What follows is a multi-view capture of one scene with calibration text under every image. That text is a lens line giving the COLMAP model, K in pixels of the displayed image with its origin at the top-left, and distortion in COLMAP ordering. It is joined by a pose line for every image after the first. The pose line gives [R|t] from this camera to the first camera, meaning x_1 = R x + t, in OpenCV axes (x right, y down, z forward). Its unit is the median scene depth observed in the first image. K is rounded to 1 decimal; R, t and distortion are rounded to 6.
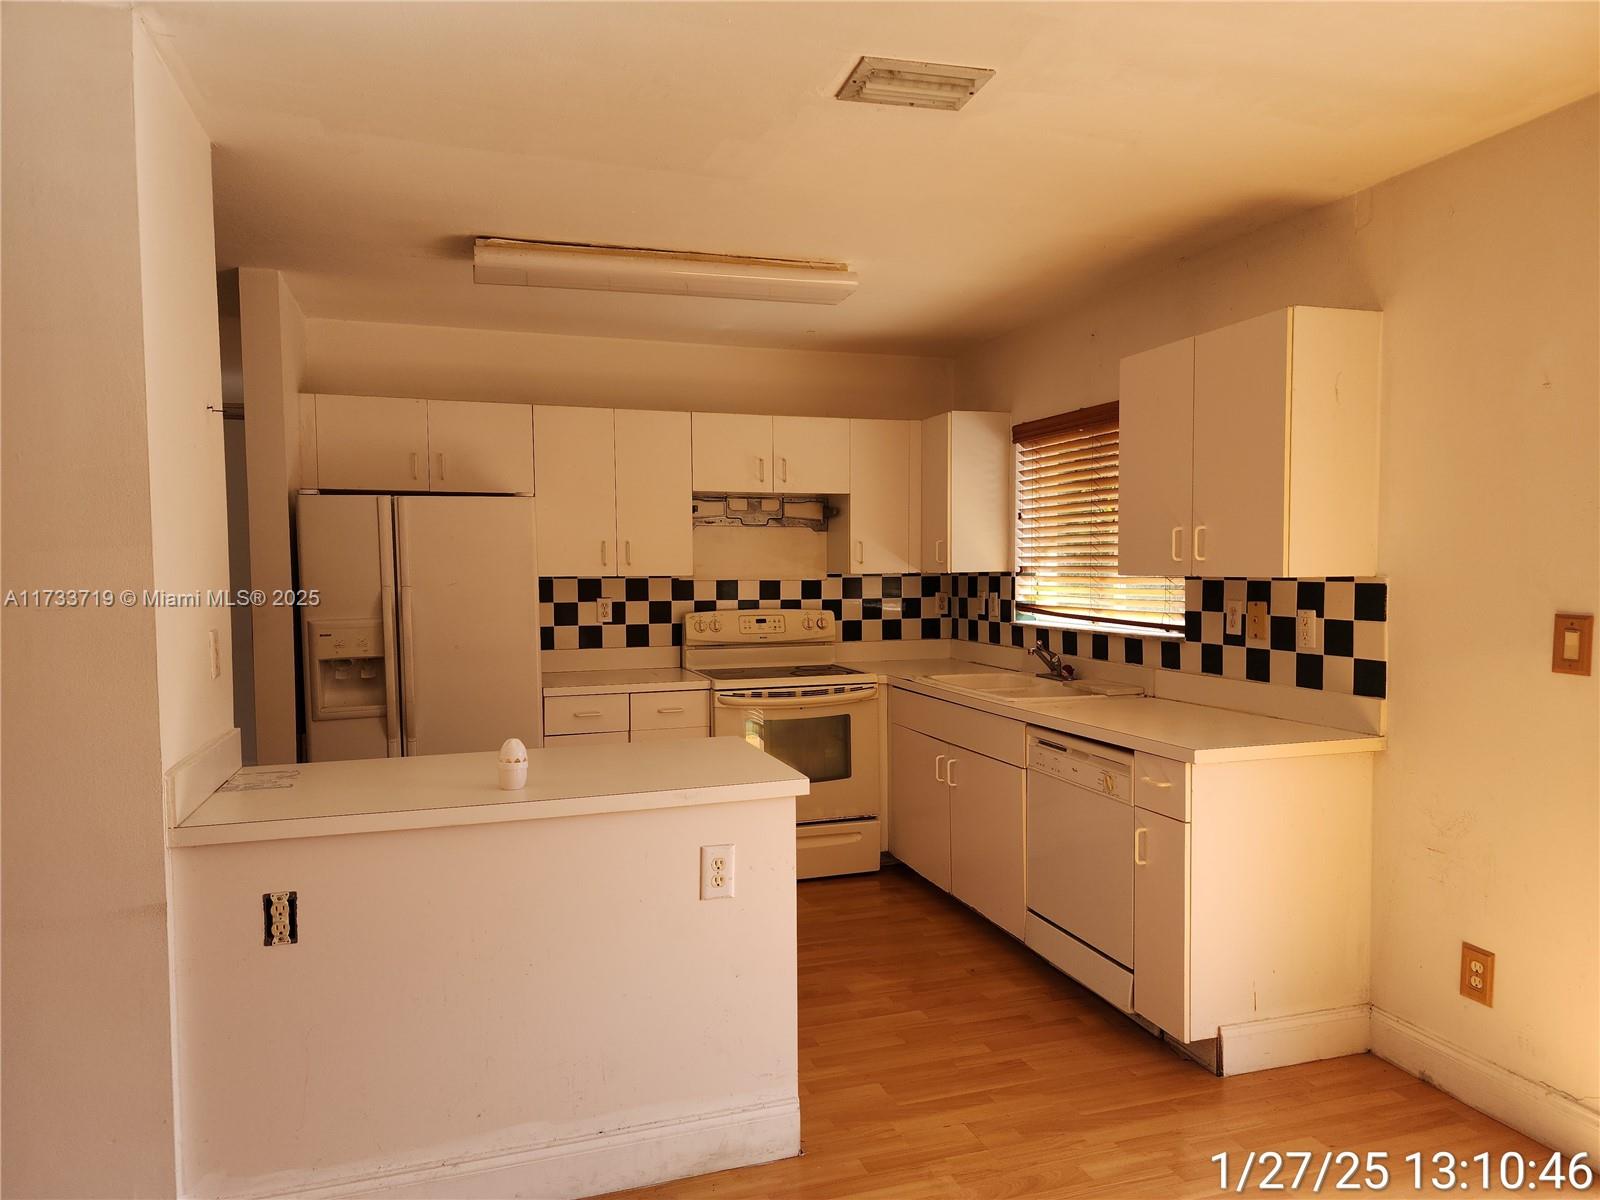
lens RADIAL K [[1082.0, 0, 805.7], [0, 1082.0, 612.3], [0, 0, 1]] dist [0.076936, -0.068209]
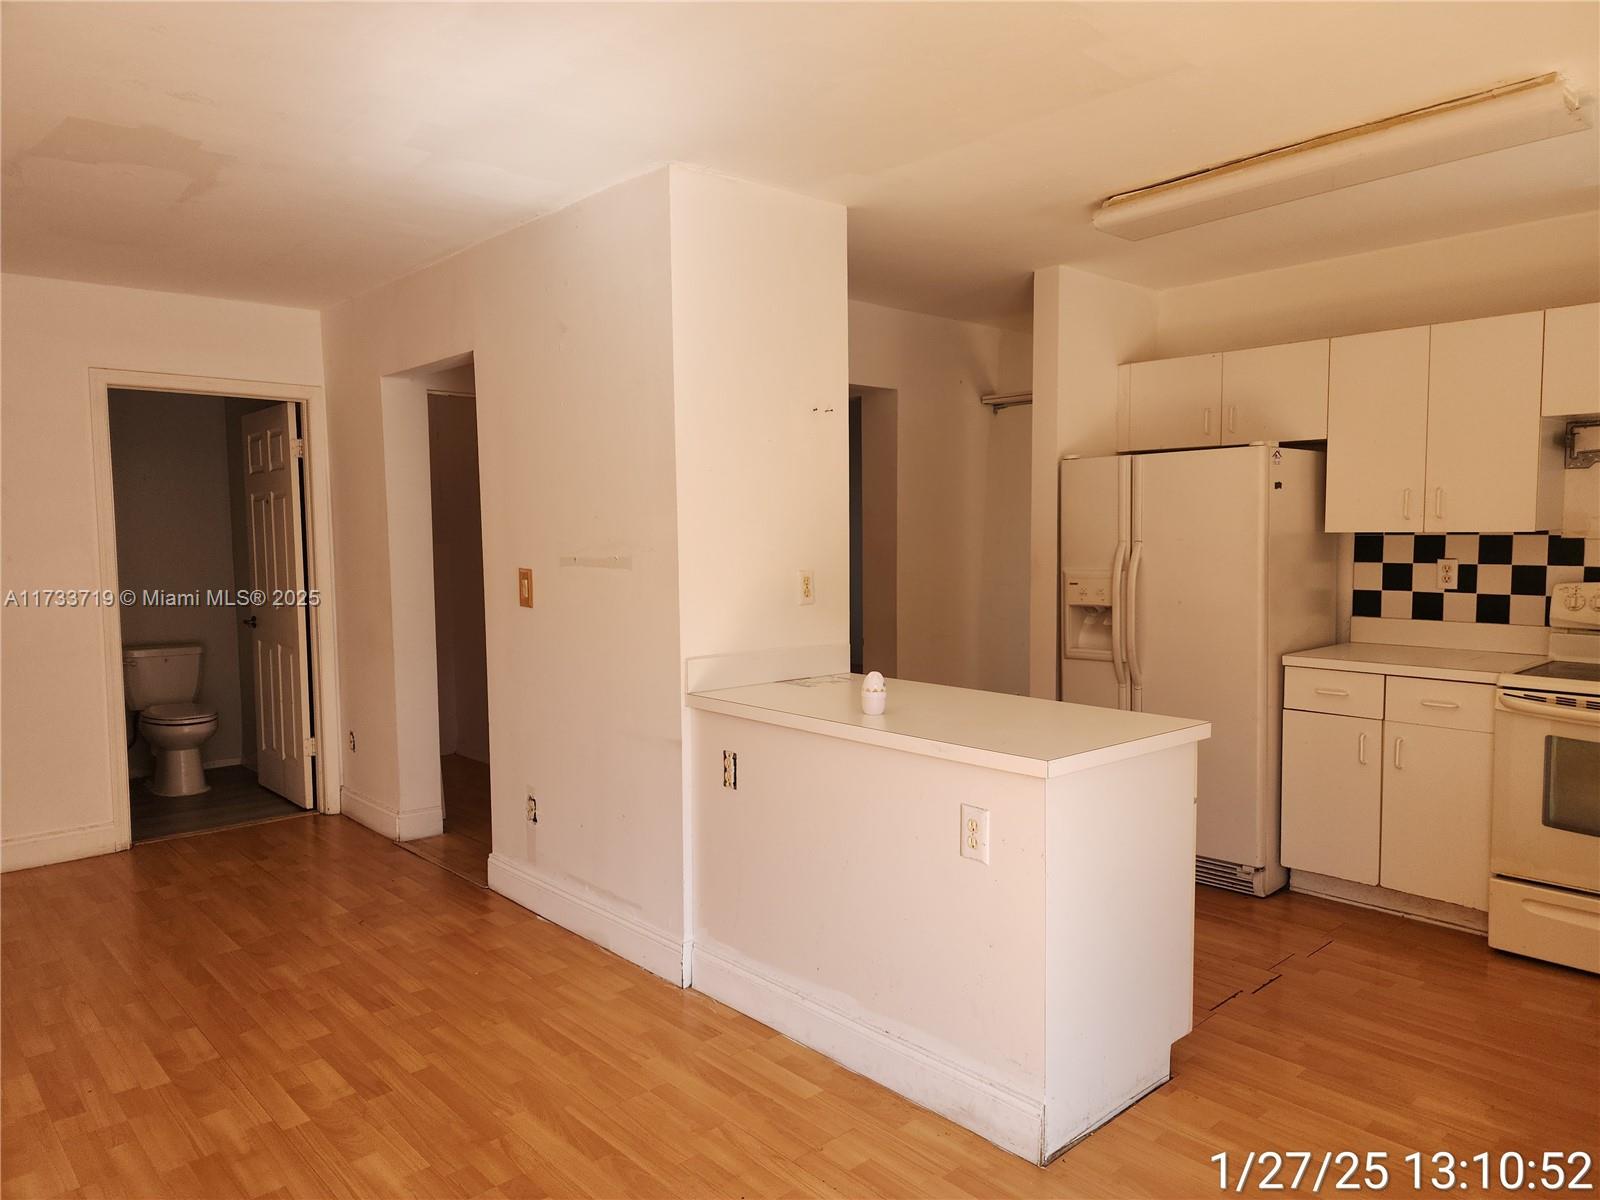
lens RADIAL K [[1082.0, 0, 795.7], [0, 1082.0, 597.0], [0, 0, 1]] dist [0.076936, -0.068209]
pose [[0.400614, 0.061424, -0.914186, 0.492913], [-0.035016, 0.998048, 0.051714, -0.013748], [0.915578, 0.011294, 0.401983, 0.299281]]
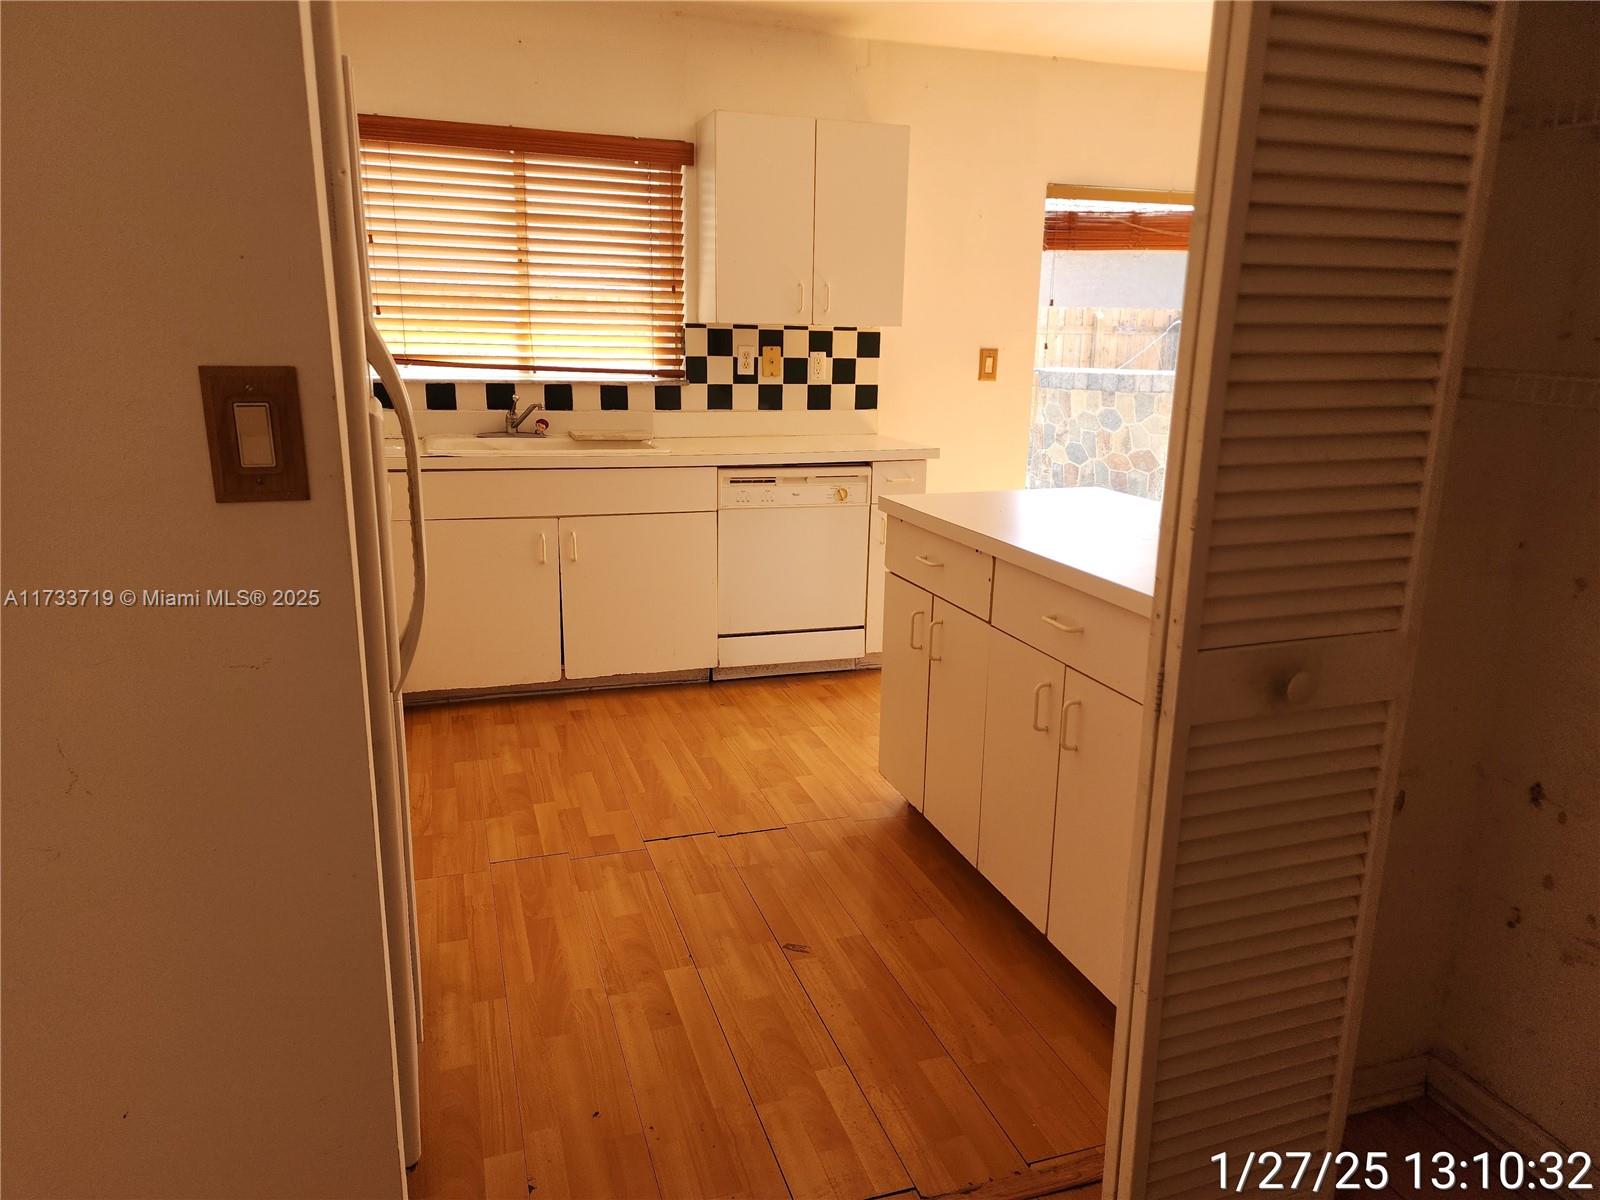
lens RADIAL K [[1082.0, 0, 804.6], [0, 1082.0, 610.4], [0, 0, 1]] dist [0.076936, -0.068209]
pose [[-0.005954, -0.241699, 0.970333, -0.844278], [0.025375, 0.970001, 0.241772, -0.015614], [-0.999660, 0.026062, 0.000358, 0.904899]]
